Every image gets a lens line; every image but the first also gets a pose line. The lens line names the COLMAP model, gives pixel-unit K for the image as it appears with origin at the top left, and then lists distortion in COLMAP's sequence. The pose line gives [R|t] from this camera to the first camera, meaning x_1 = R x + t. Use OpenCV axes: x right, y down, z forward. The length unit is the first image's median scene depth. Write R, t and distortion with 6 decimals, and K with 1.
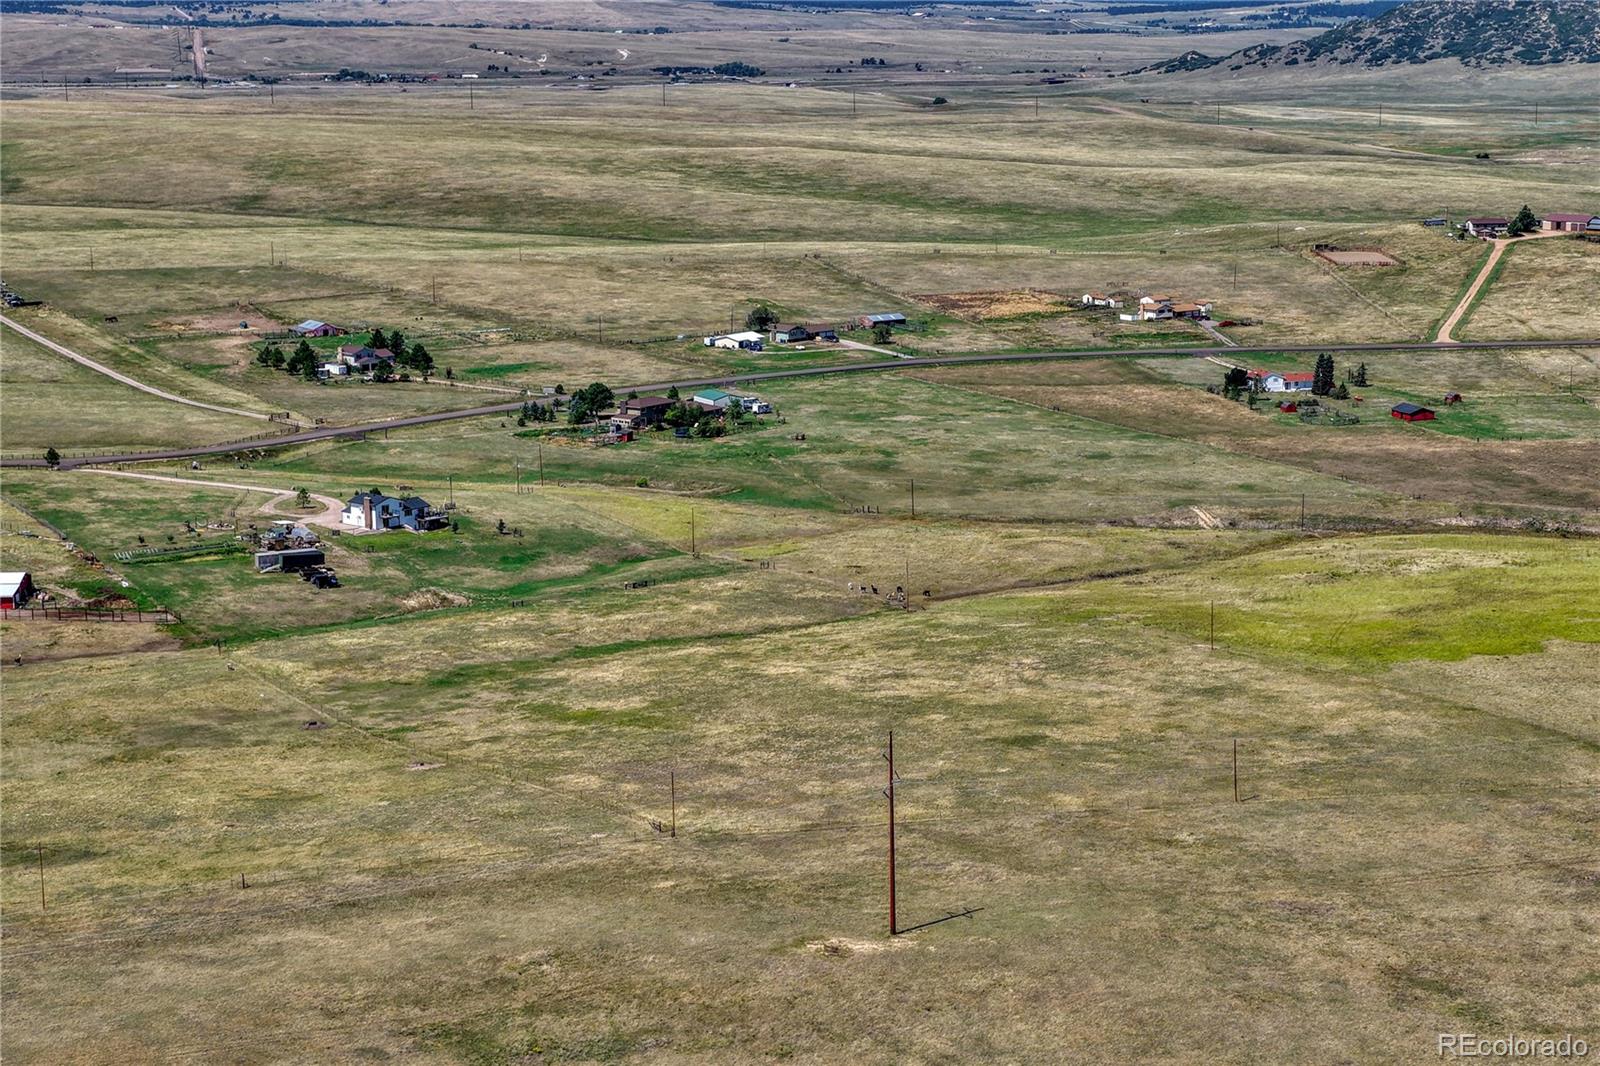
lens RADIAL K [[3210.8, 0, 924.2], [0, 3210.8, 534.1], [0, 0, 1]] dist [0.002903, 0.021700]
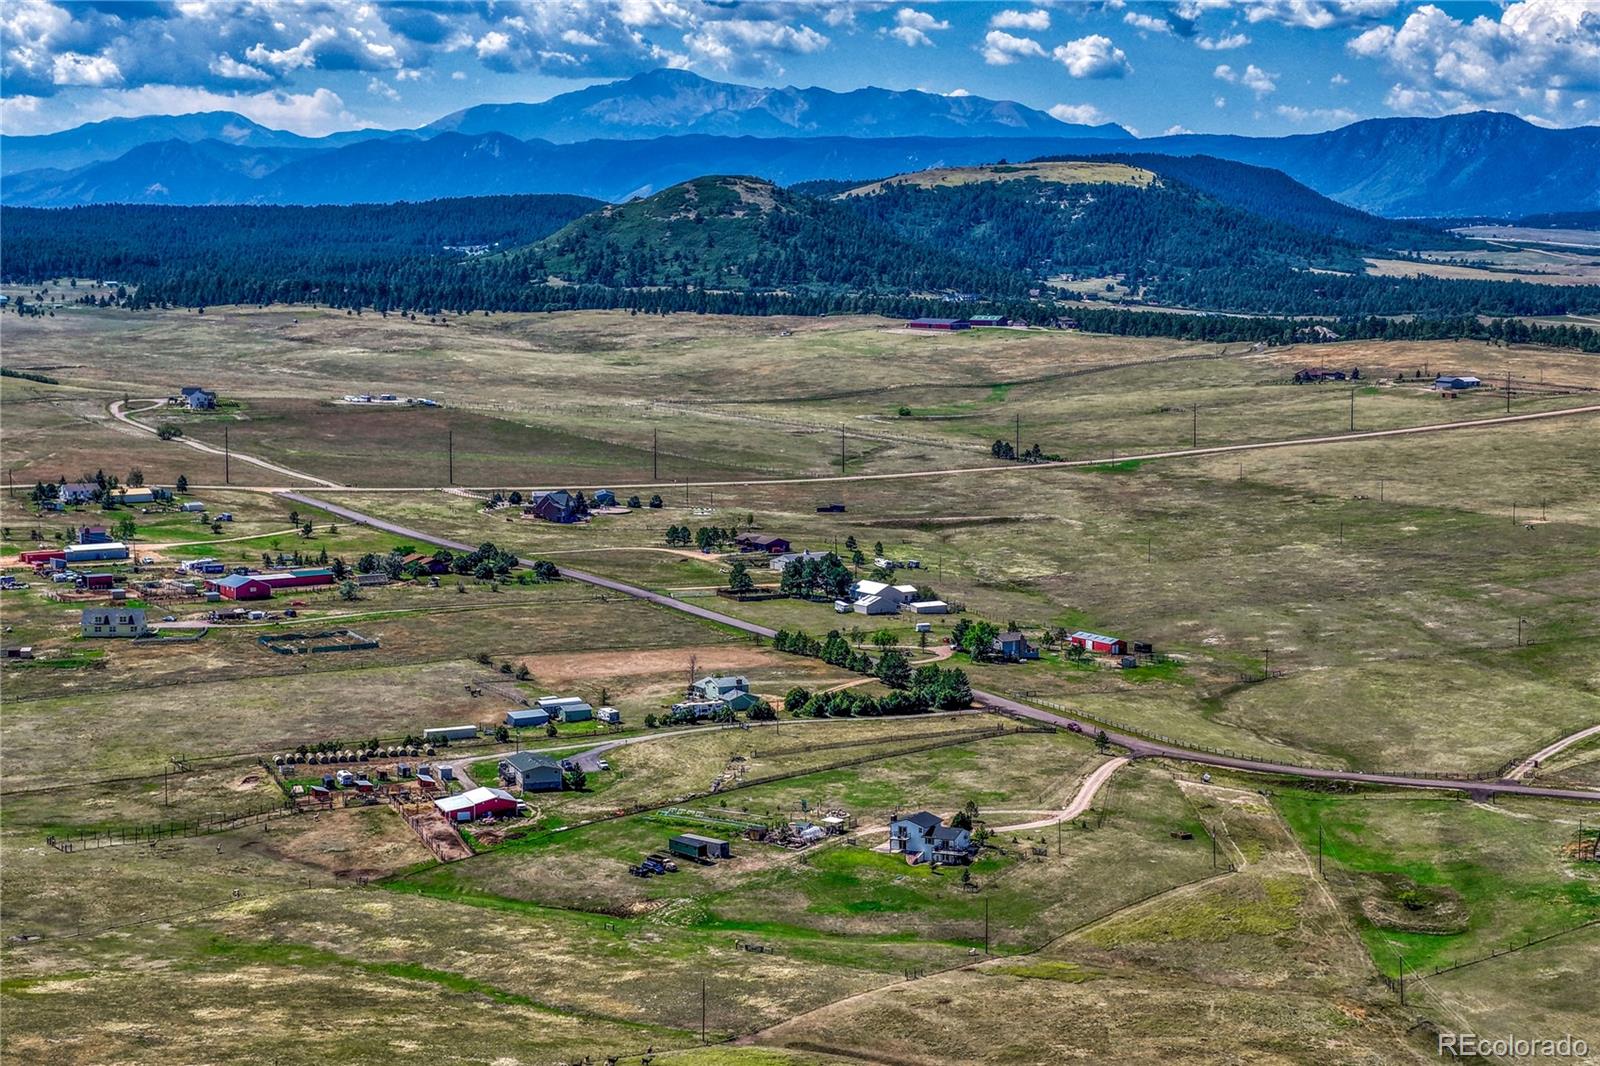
lens RADIAL K [[3059.4, 0, 864.5], [0, 3059.4, 528.6], [0, 0, 1]] dist [0.289514, -1.428093]
pose [[0.300104, 0.106876, -0.947900, 0.465179], [-0.172945, 0.983332, 0.056117, -0.098539], [0.938098, 0.147093, 0.313586, 0.460344]]
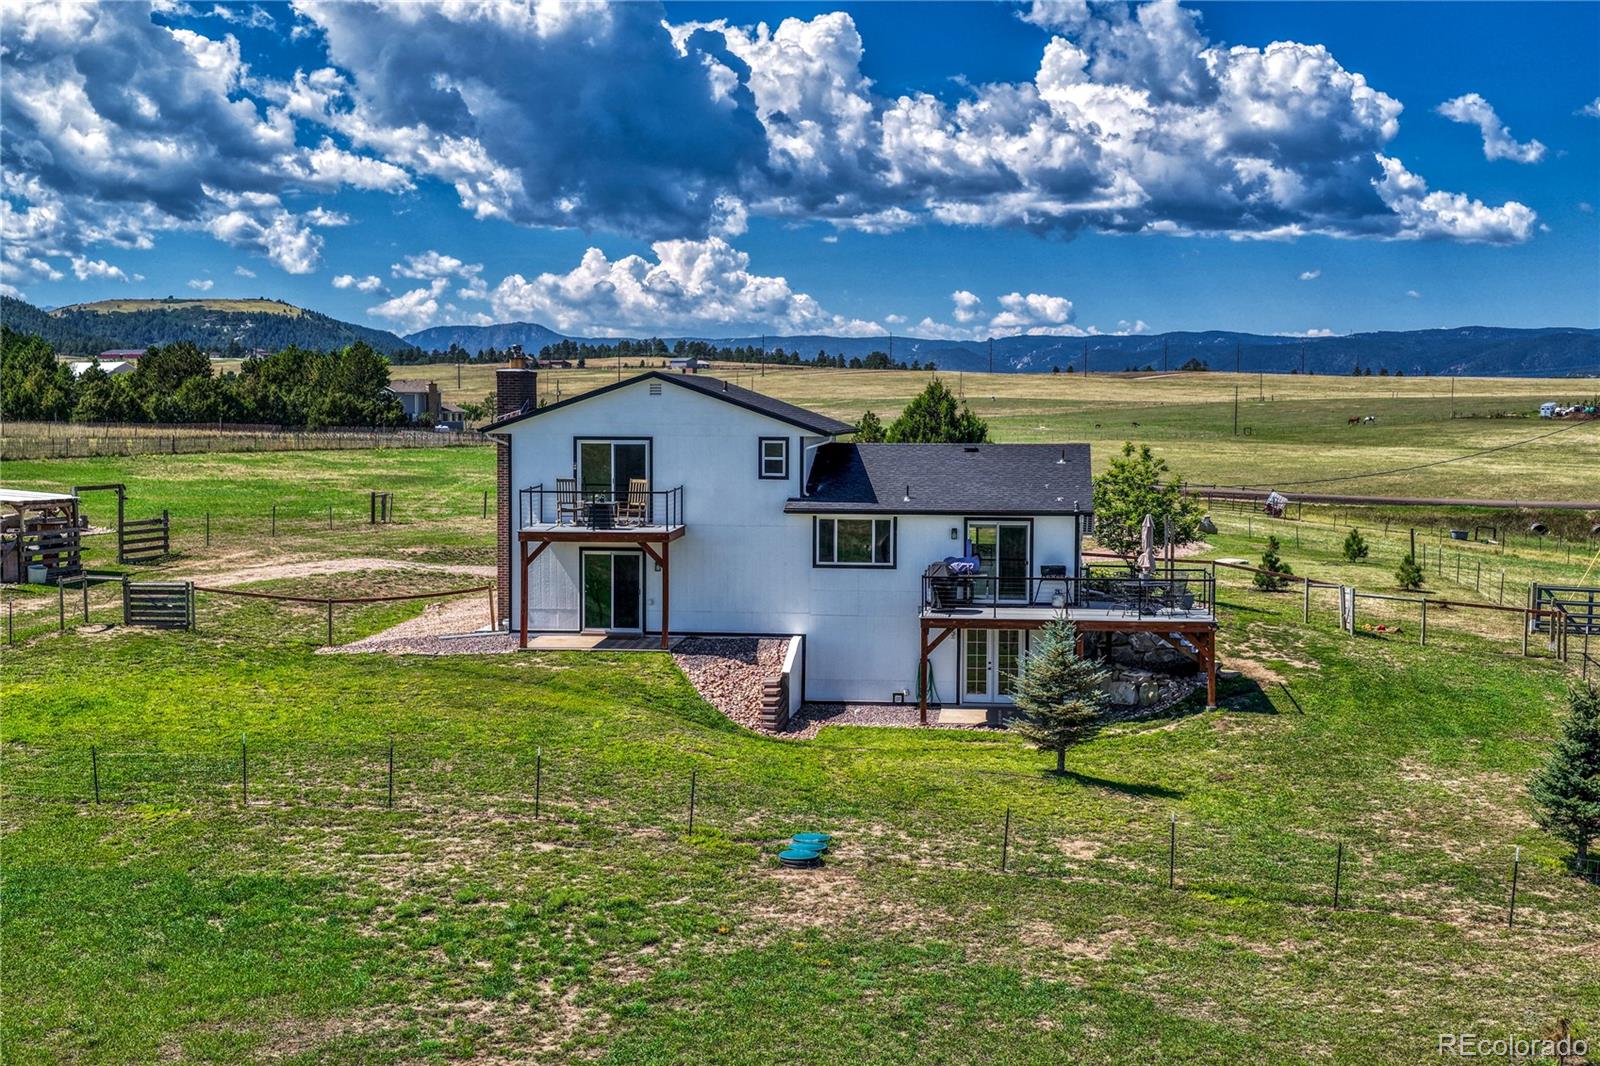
lens RADIAL K [[2169.5, 0, 800.0], [0, 2169.5, 533.0], [0, 0, 1]] dist [0.161509, -0.443400]
pose [[0.593184, 0.056565, -0.803077, -0.066978], [-0.152585, 0.987347, -0.043162, -0.002202], [0.790475, 0.148141, 0.594309, 0.642752]]
